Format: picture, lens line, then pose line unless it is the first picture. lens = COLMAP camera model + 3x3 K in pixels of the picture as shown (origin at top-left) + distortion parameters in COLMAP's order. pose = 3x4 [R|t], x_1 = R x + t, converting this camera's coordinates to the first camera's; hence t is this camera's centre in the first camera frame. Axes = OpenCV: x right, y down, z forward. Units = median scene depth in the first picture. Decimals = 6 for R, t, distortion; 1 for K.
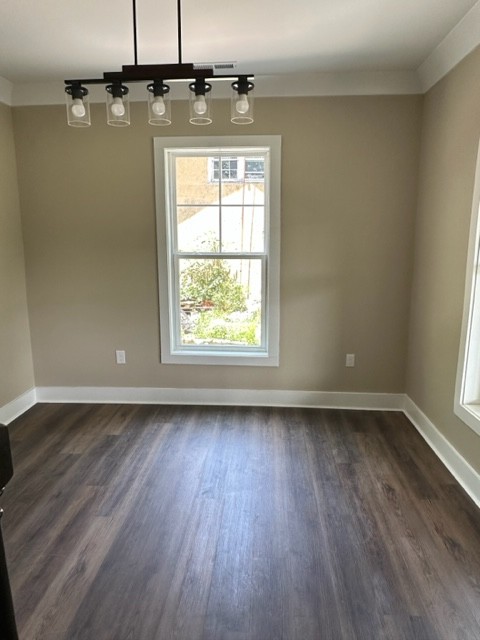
lens RADIAL K [[438.7, 0, 239.2], [0, 438.7, 337.0], [0, 0, 1]] dist [-0.009081, -0.001953]
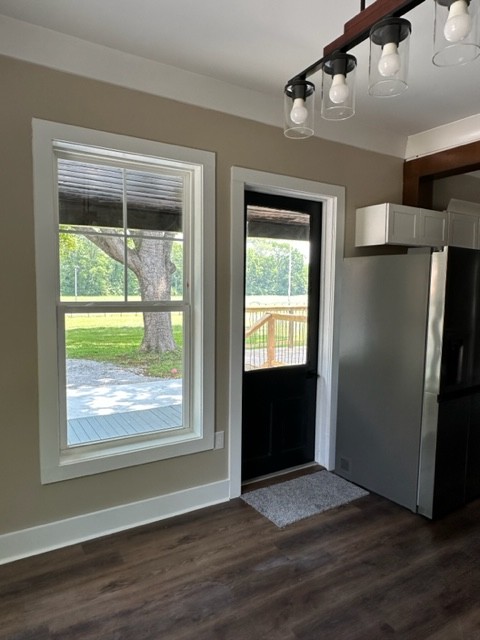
lens RADIAL K [[425.5, 0, 240.0], [0, 425.5, 320.0], [0, 0, 1]] dist [0.007605, 0.001542]
pose [[-0.581748, -0.072513, 0.810130, -0.463165], [0.143679, 0.971193, 0.190104, -0.289973], [-0.800578, 0.226992, -0.554571, 1.259037]]
